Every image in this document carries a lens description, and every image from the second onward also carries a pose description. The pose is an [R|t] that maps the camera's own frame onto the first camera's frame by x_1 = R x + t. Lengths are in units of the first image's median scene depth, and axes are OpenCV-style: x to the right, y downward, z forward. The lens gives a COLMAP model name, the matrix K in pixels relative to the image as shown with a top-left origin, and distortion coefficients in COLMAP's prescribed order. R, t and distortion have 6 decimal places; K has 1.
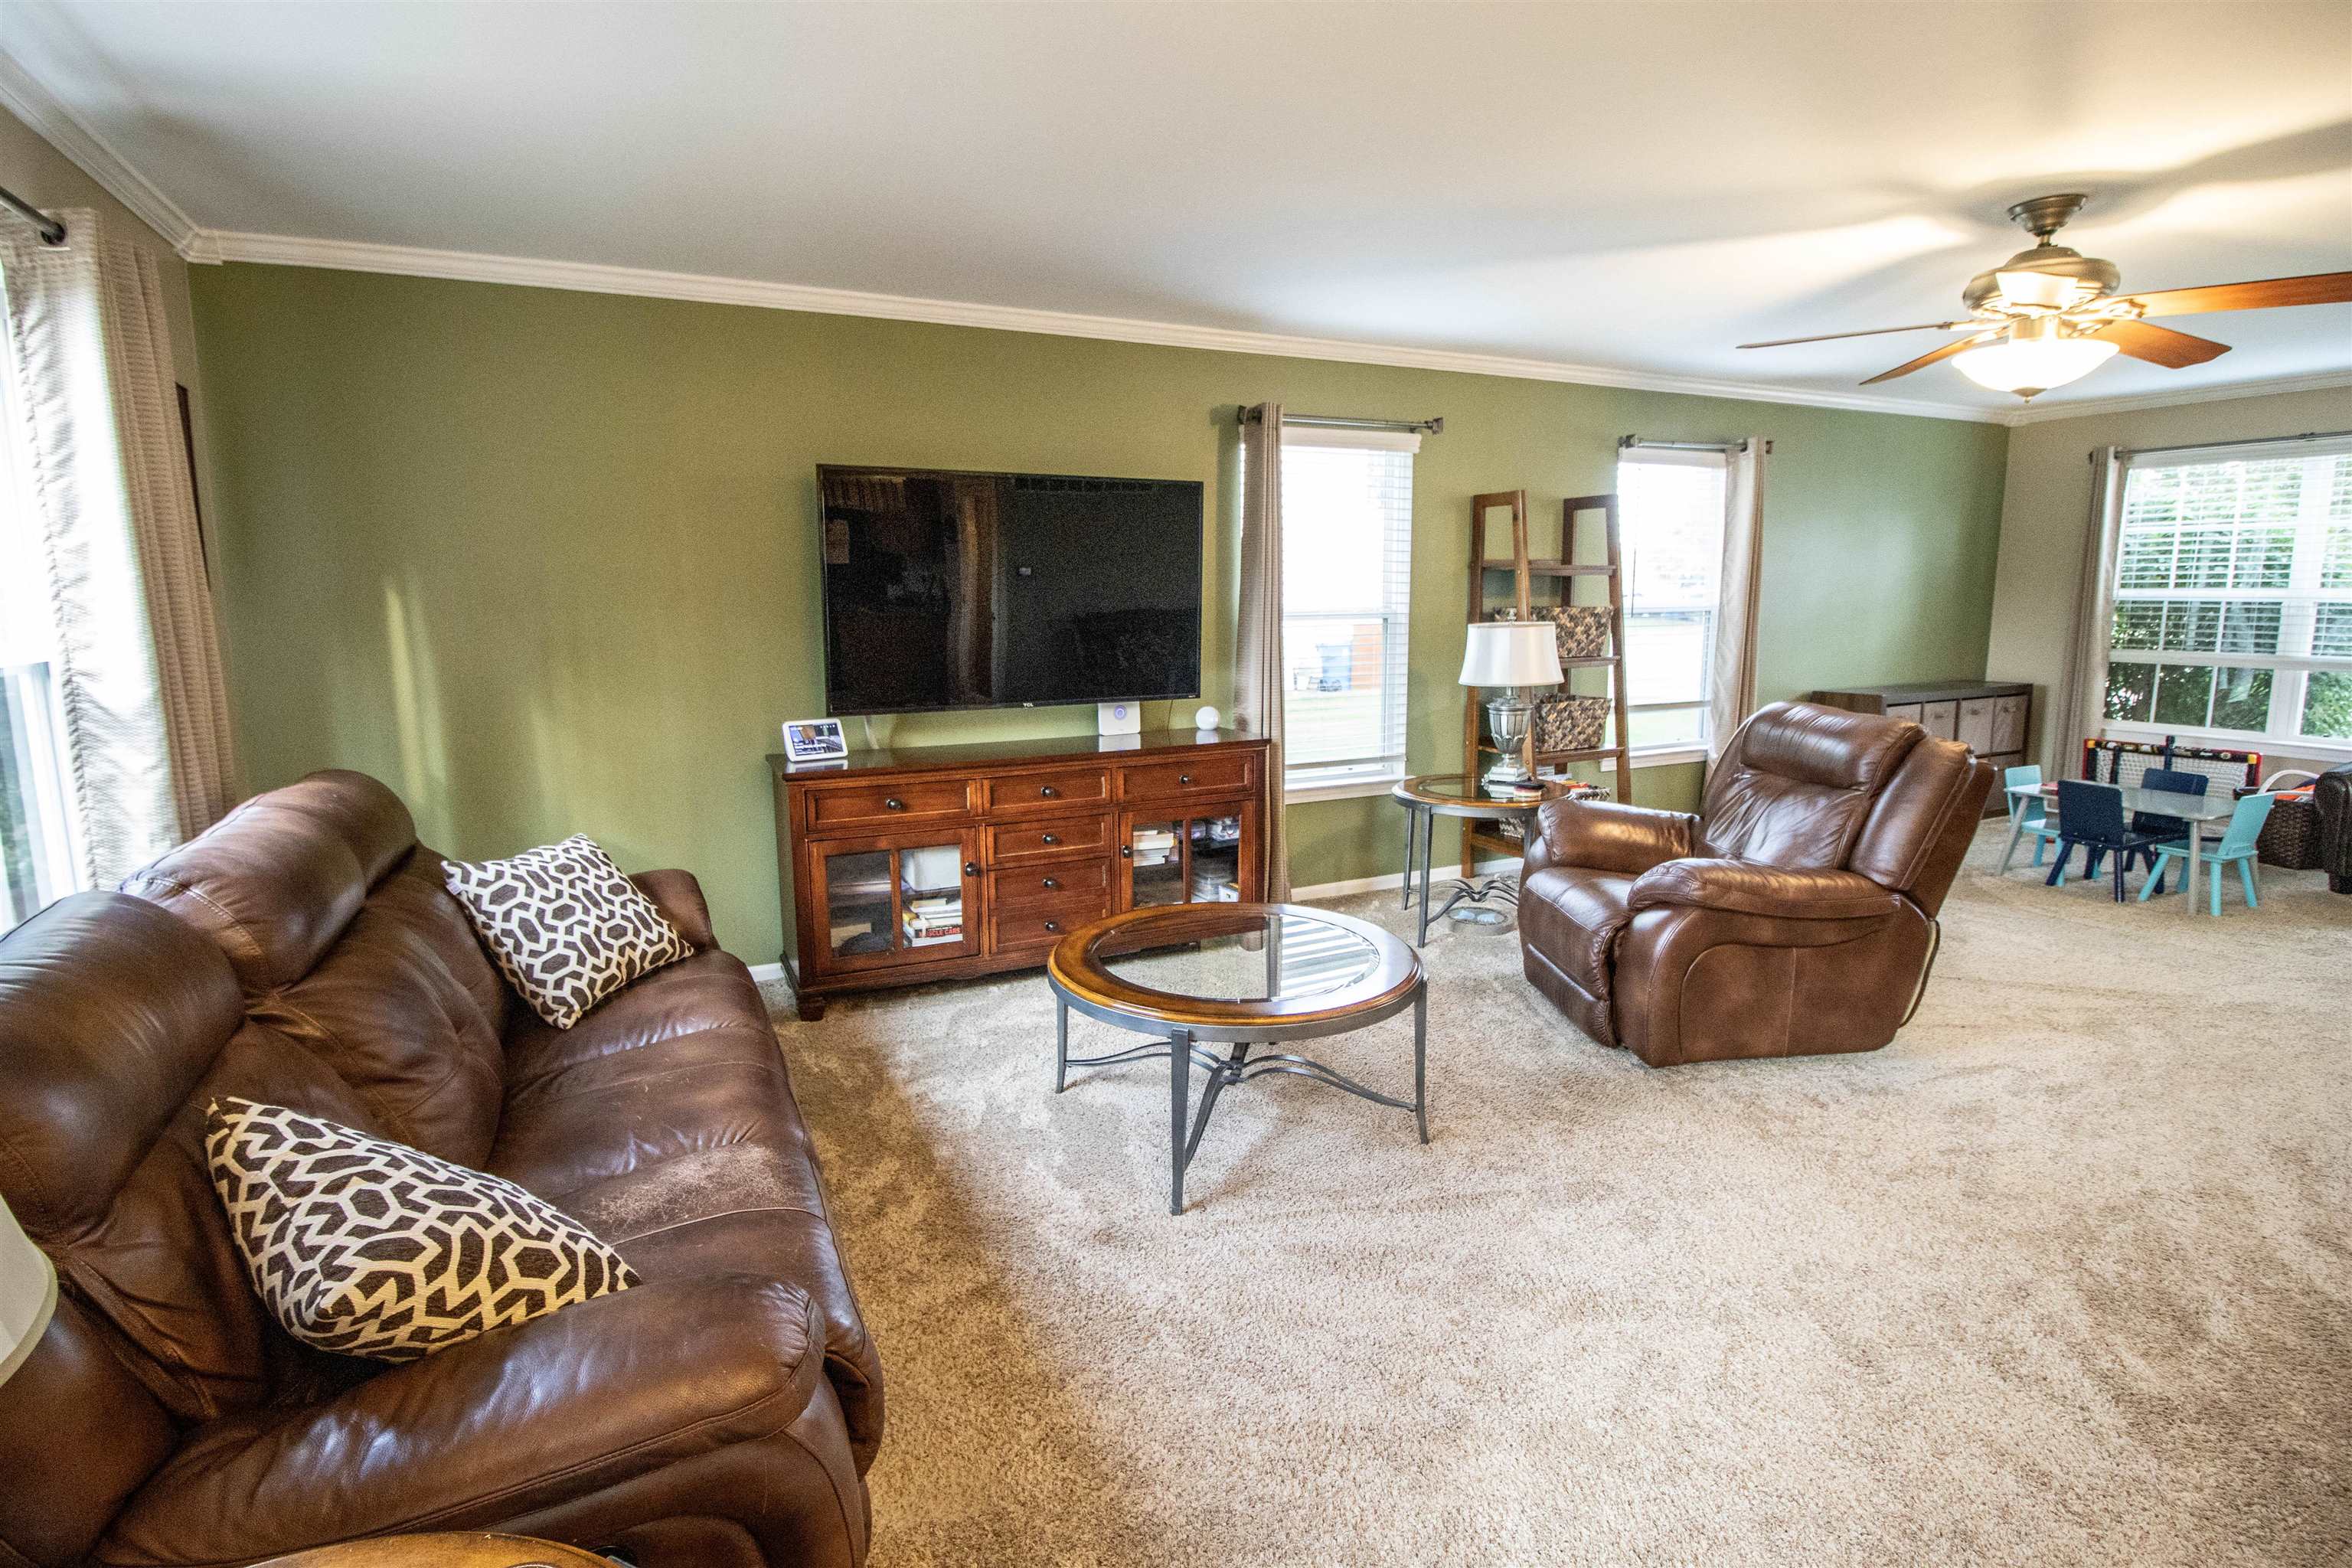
lens RADIAL K [[1131.8, 0, 1196.9], [0, 1131.8, 780.1], [0, 0, 1]] dist [-0.003344, -0.004101]
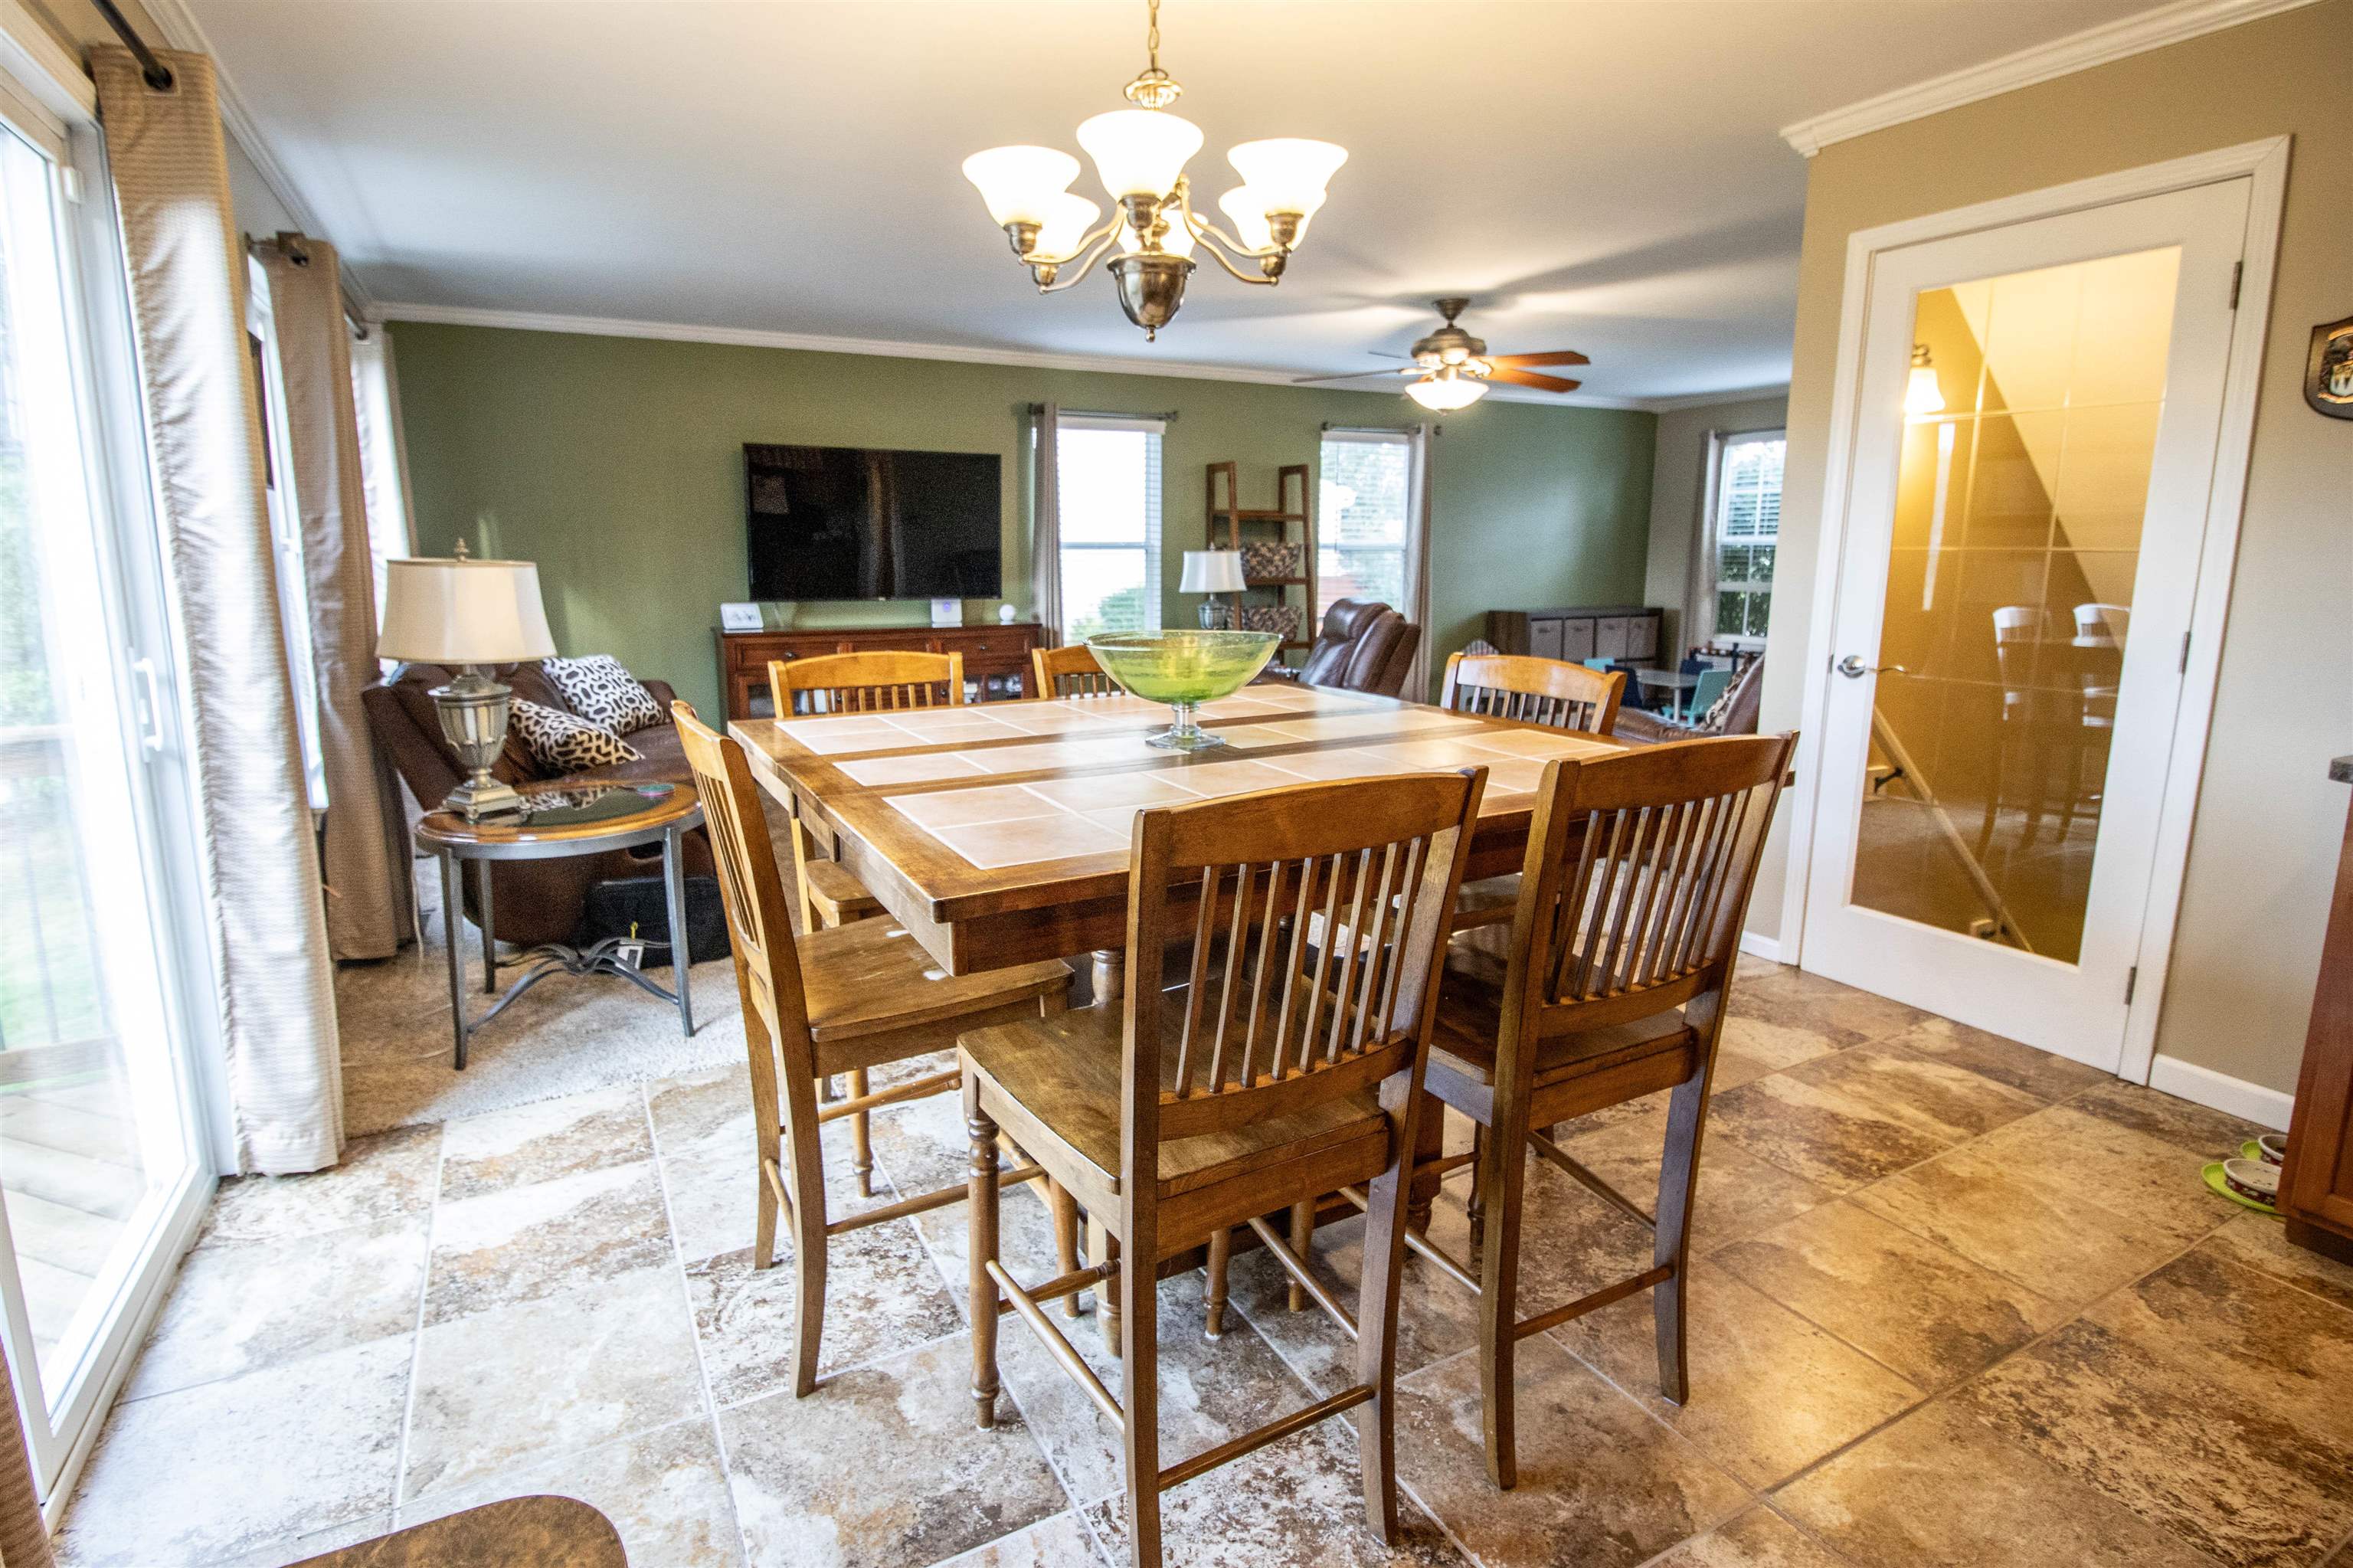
lens RADIAL K [[1132.3, 0, 1159.7], [0, 1132.3, 761.9], [0, 0, 1]] dist [-0.003344, -0.004101]
pose [[0.999864, 0.003832, 0.016012, 0.184241], [-0.004102, 0.999849, 0.016861, 0.114575], [-0.015945, -0.016925, 0.999730, -0.494307]]
